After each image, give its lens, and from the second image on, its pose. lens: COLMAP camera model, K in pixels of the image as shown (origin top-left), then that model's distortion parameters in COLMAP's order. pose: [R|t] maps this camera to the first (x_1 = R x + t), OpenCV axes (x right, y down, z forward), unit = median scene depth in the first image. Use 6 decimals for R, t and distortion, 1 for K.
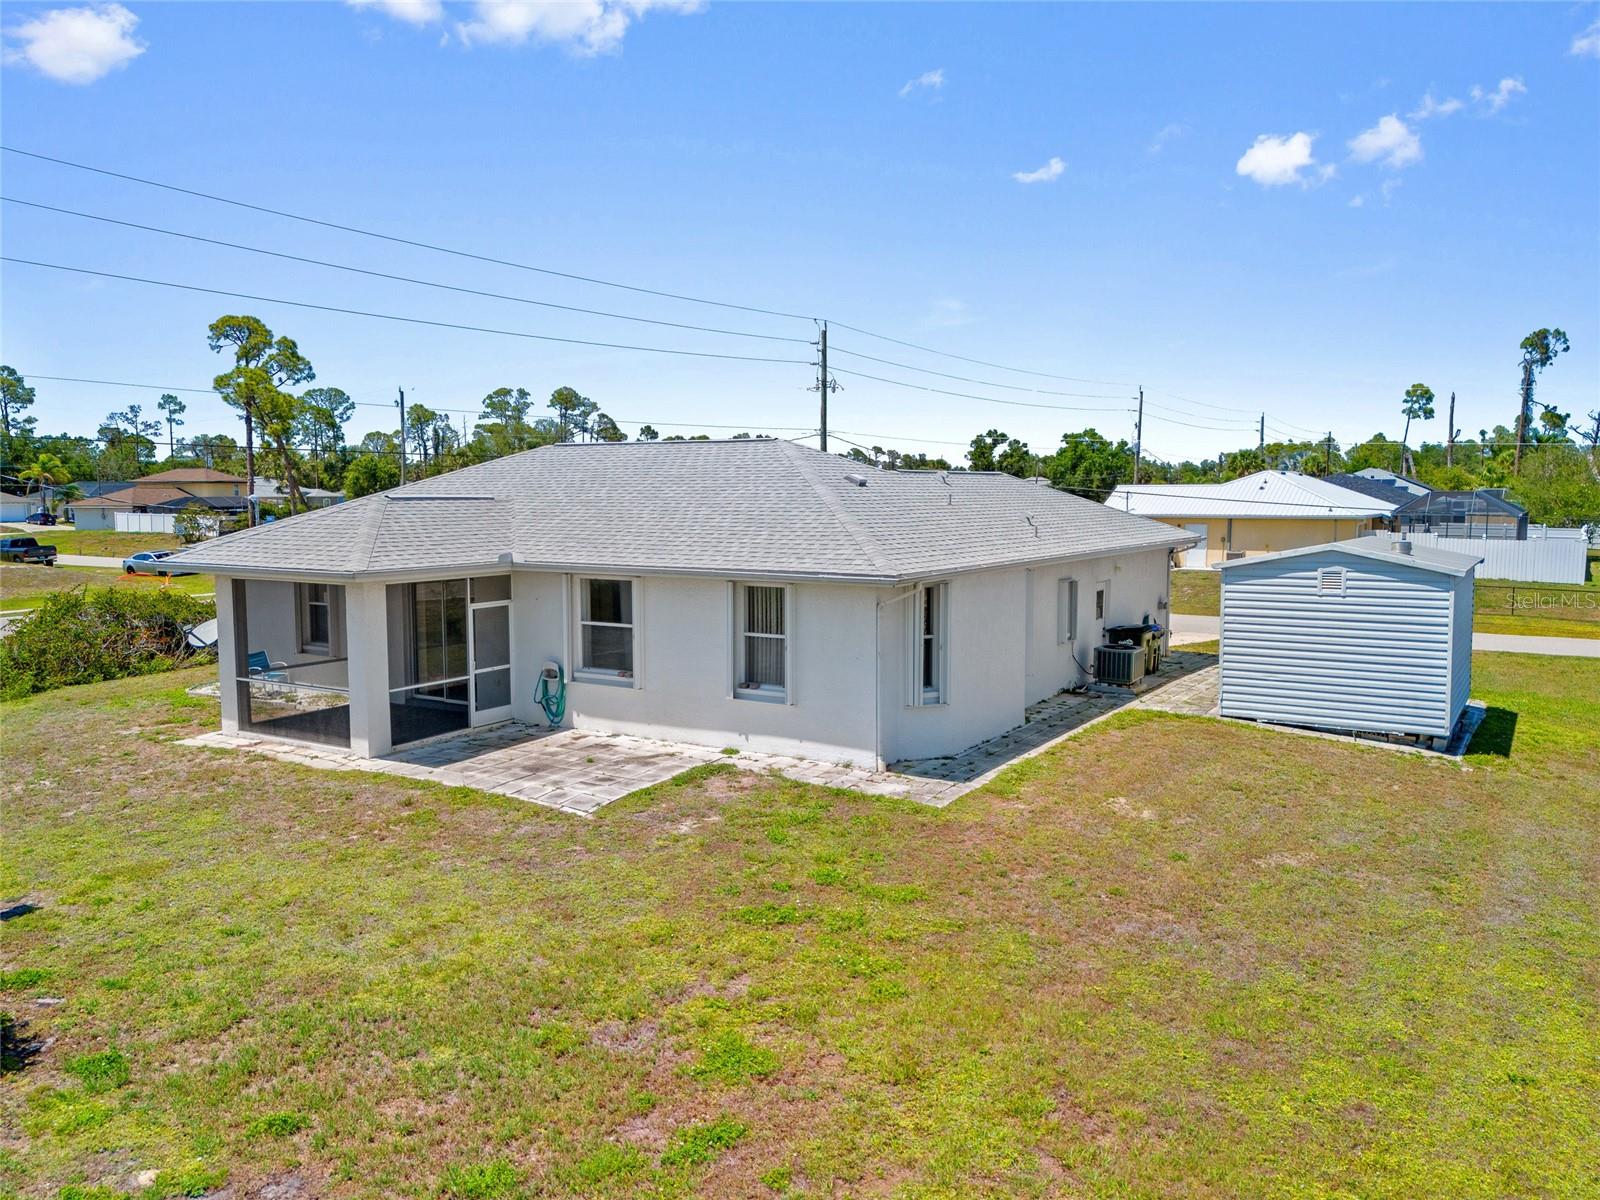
lens RADIAL K [[1210.1, 0, 834.6], [0, 1210.1, 564.3], [0, 0, 1]] dist [0.059829, -0.033876]
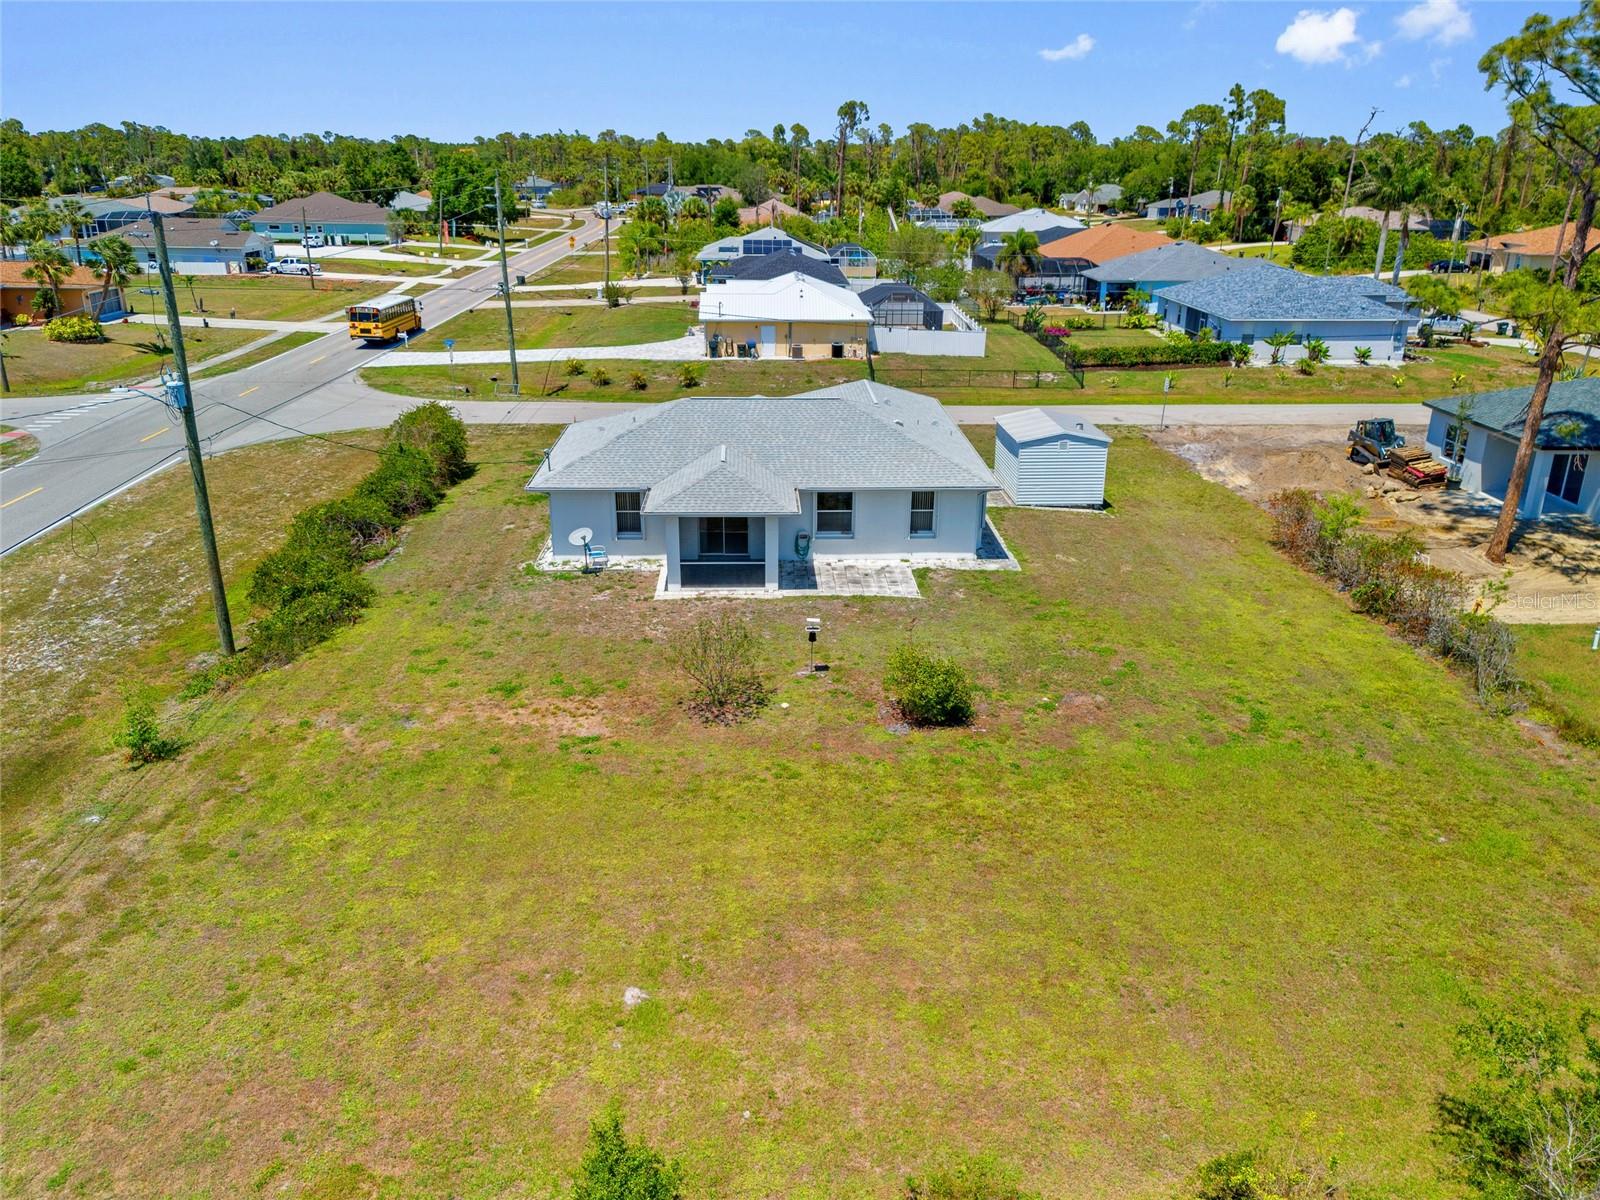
lens RADIAL K [[1210.1, 0, 796.8], [0, 1210.1, 592.1], [0, 0, 1]] dist [0.059829, -0.033876]
pose [[0.833644, -0.184264, 0.520657, -1.401071], [0.024700, 0.954200, 0.298149, -0.462116], [-0.551749, -0.235690, 0.800015, -0.734069]]
